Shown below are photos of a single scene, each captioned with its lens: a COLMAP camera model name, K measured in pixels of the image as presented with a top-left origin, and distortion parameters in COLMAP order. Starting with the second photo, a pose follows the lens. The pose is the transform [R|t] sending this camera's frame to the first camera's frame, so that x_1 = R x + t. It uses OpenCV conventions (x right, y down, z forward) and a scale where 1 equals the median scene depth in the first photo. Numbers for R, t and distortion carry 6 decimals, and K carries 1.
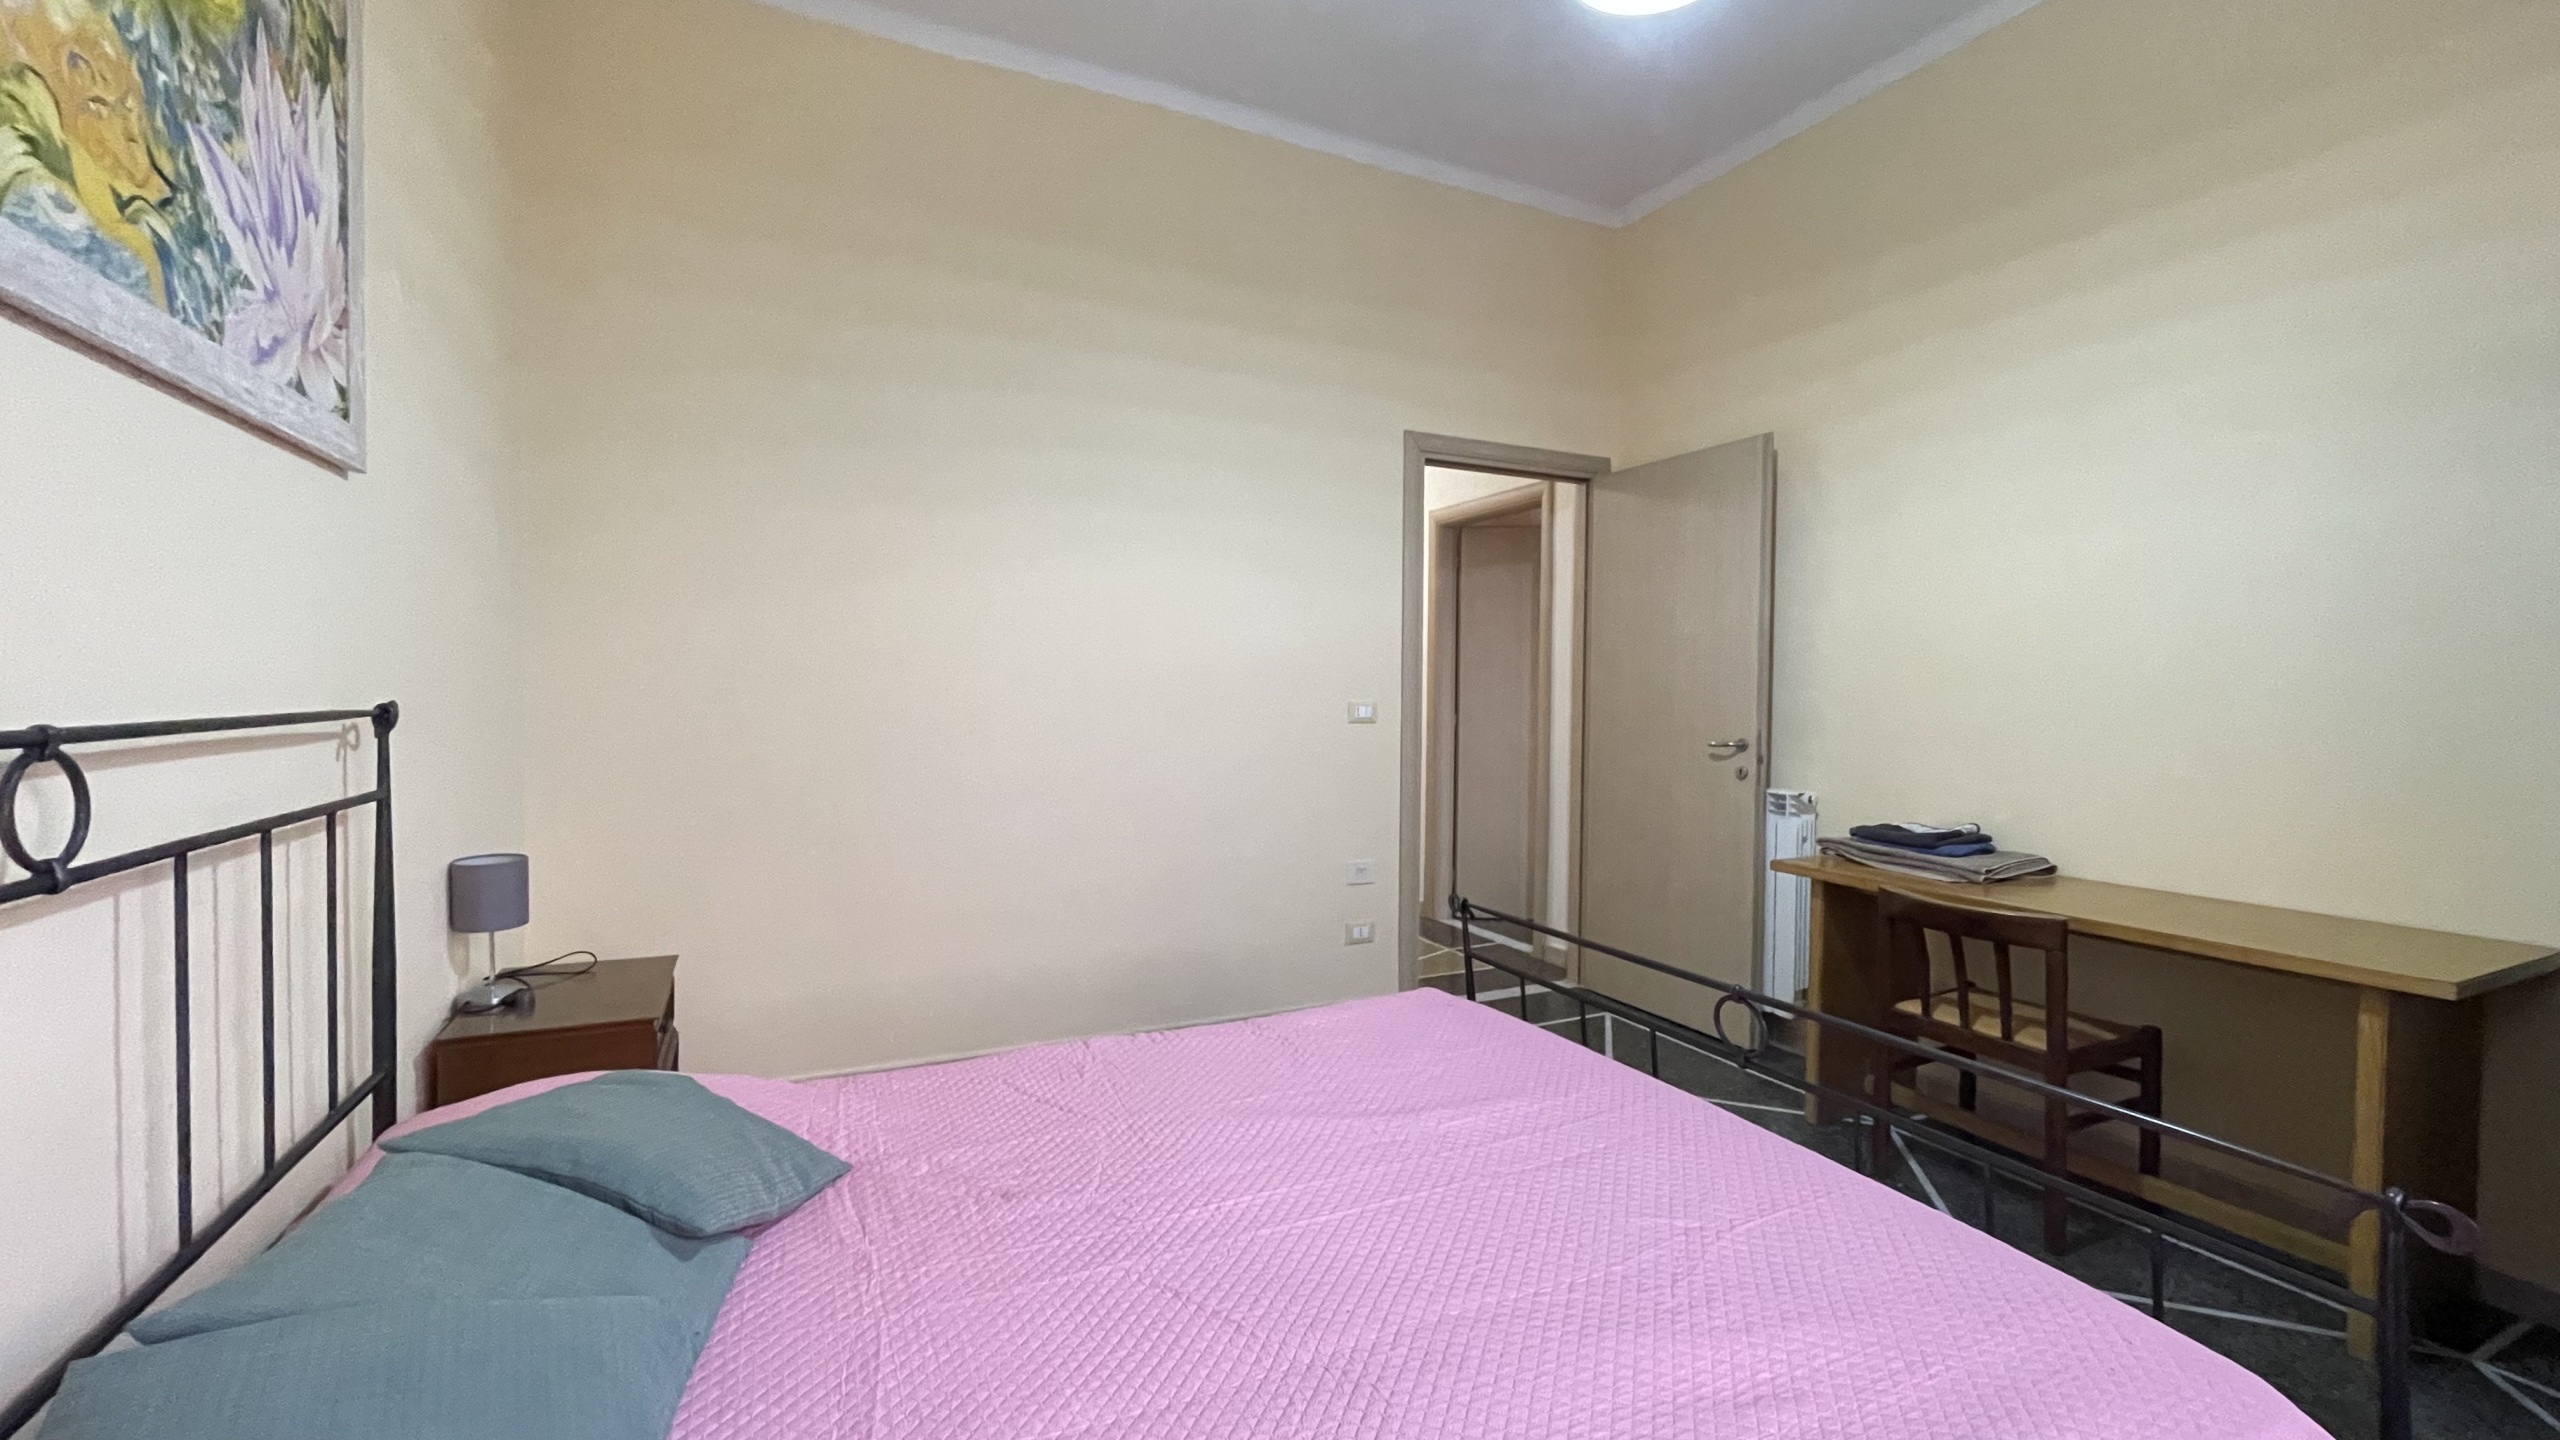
lens RADIAL K [[1033.4, 0, 1280.0], [0, 1033.4, 720.0], [0, 0, 1]] dist [-0.001612, -0.000911]
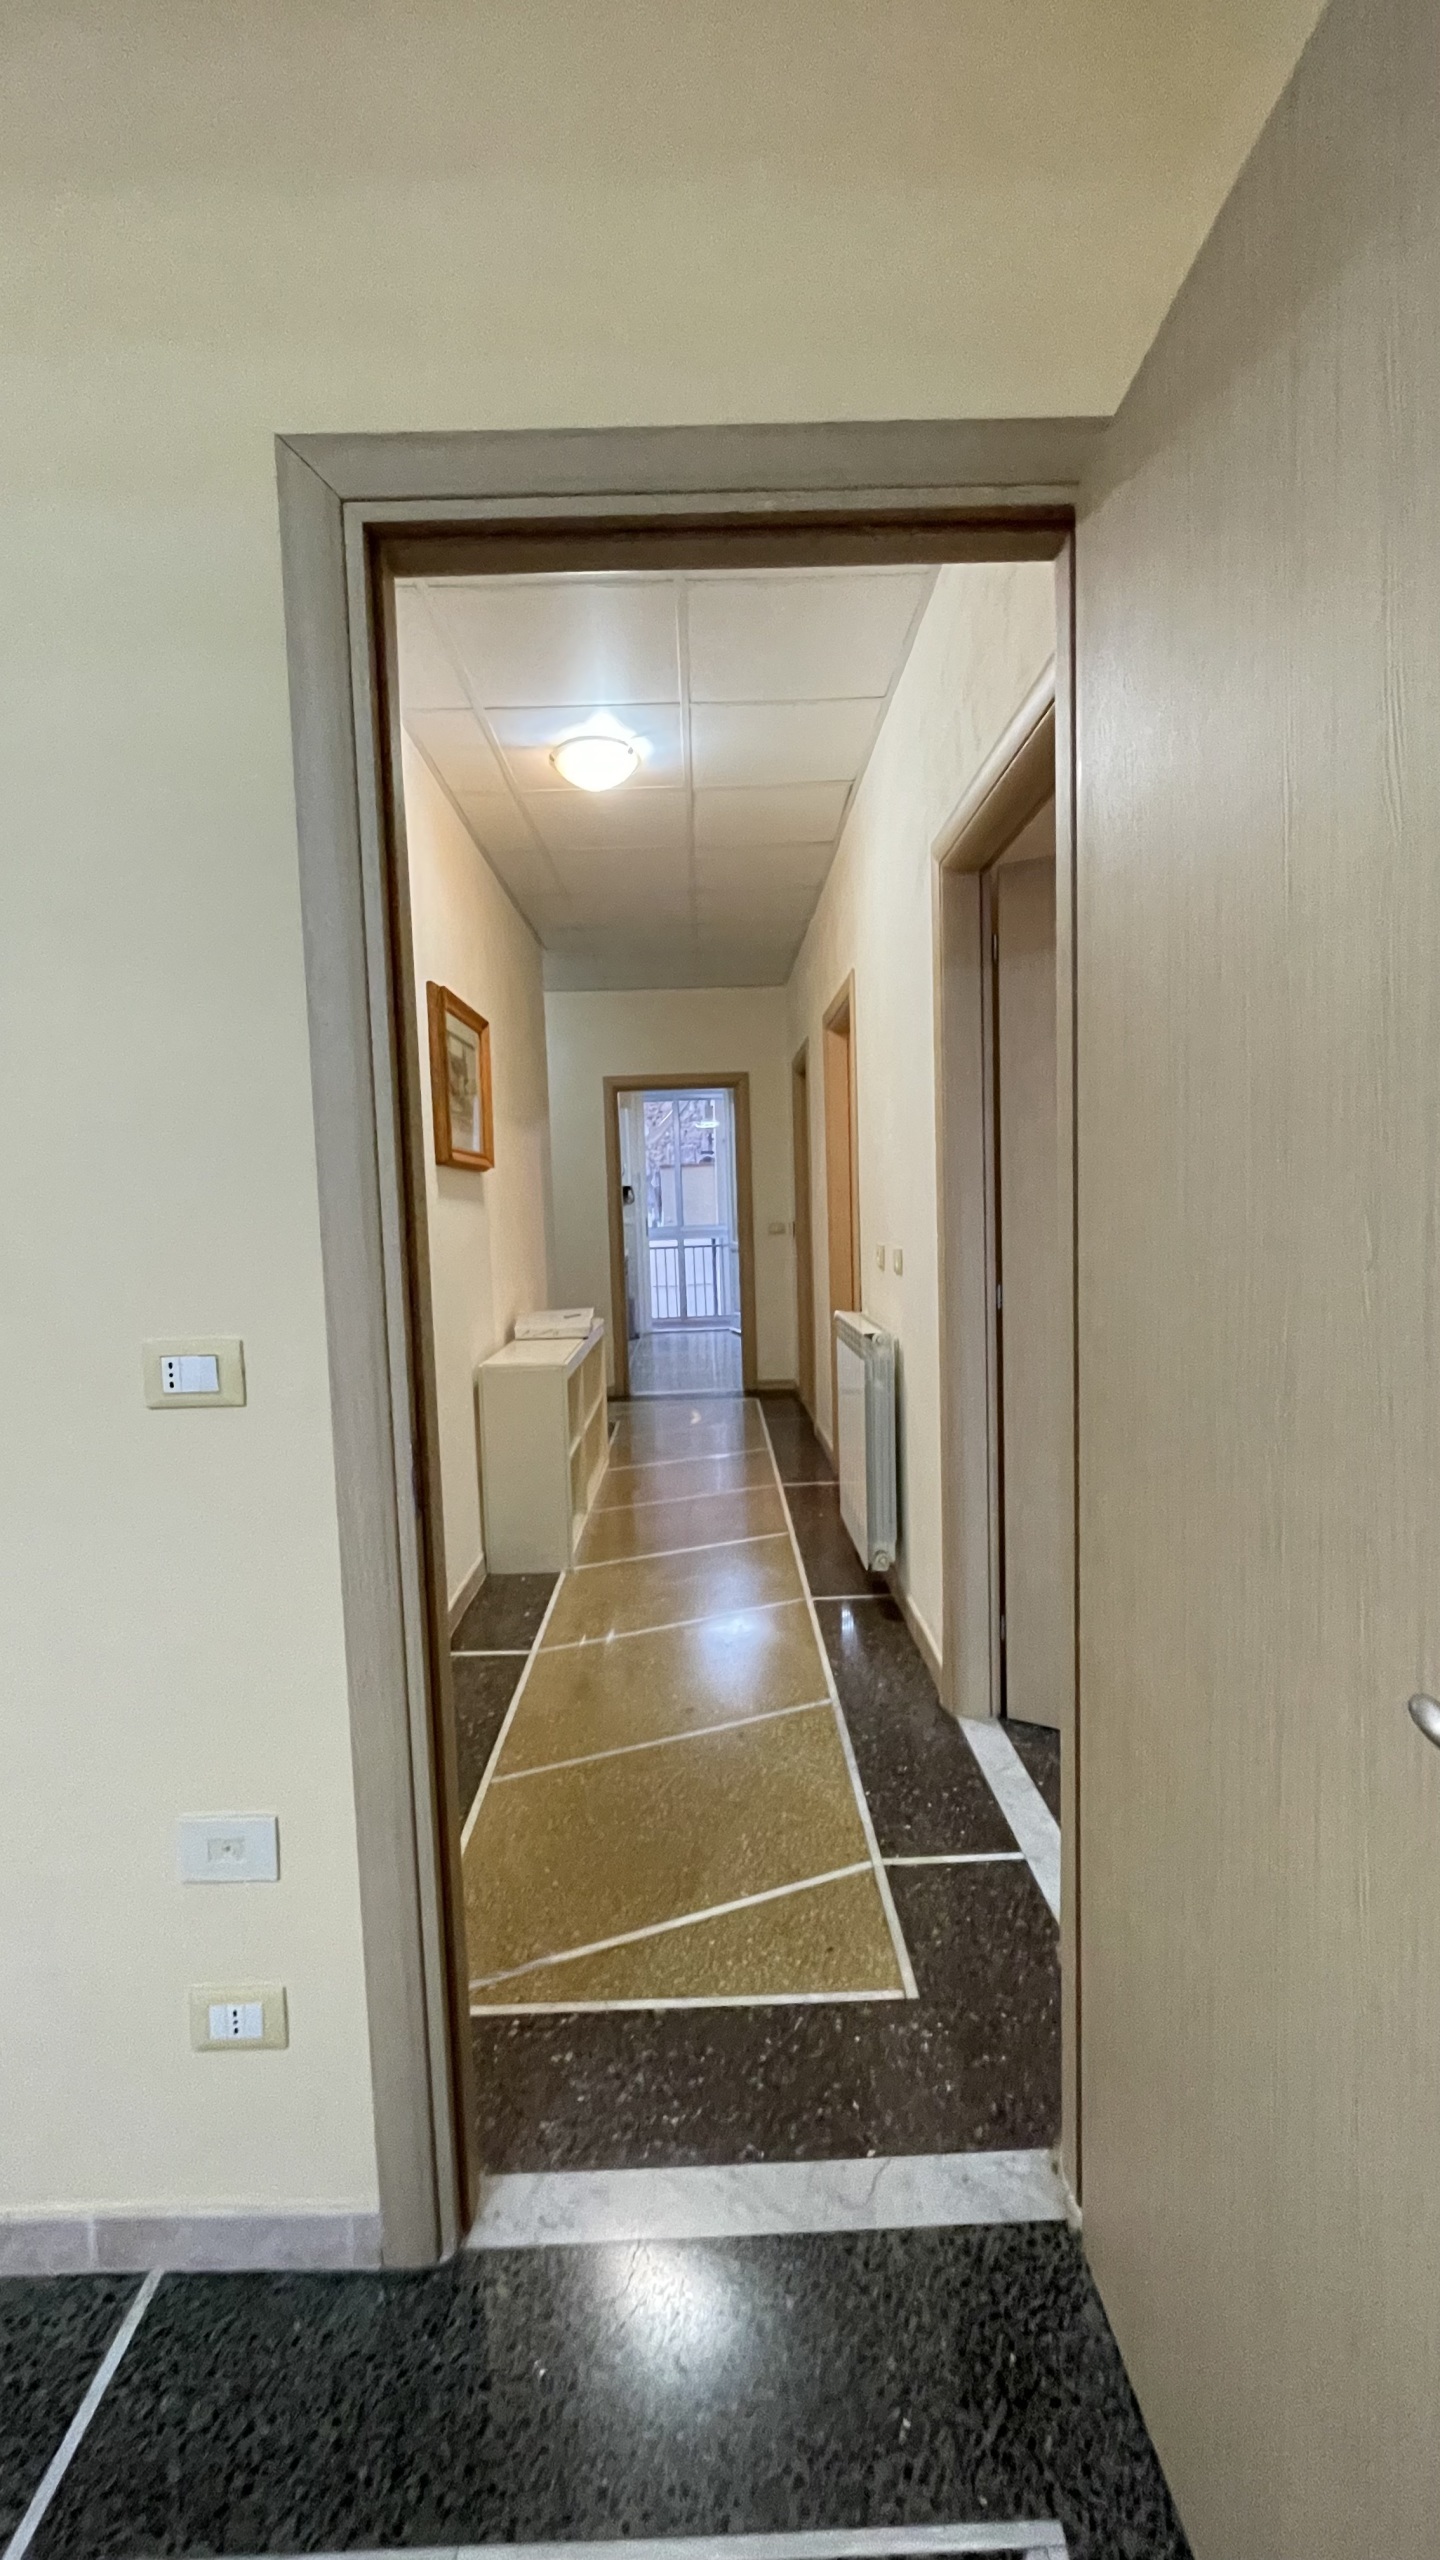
lens RADIAL K [[1033.4, 0, 721.7], [0, 1033.4, 1285.2], [0, 0, 1]] dist [-0.001612, -0.000911]
pose [[0.911287, -0.005610, -0.411733, 0.360787], [0.032161, 0.997822, 0.057586, -0.048831], [0.410514, -0.065719, 0.909483, 0.768553]]
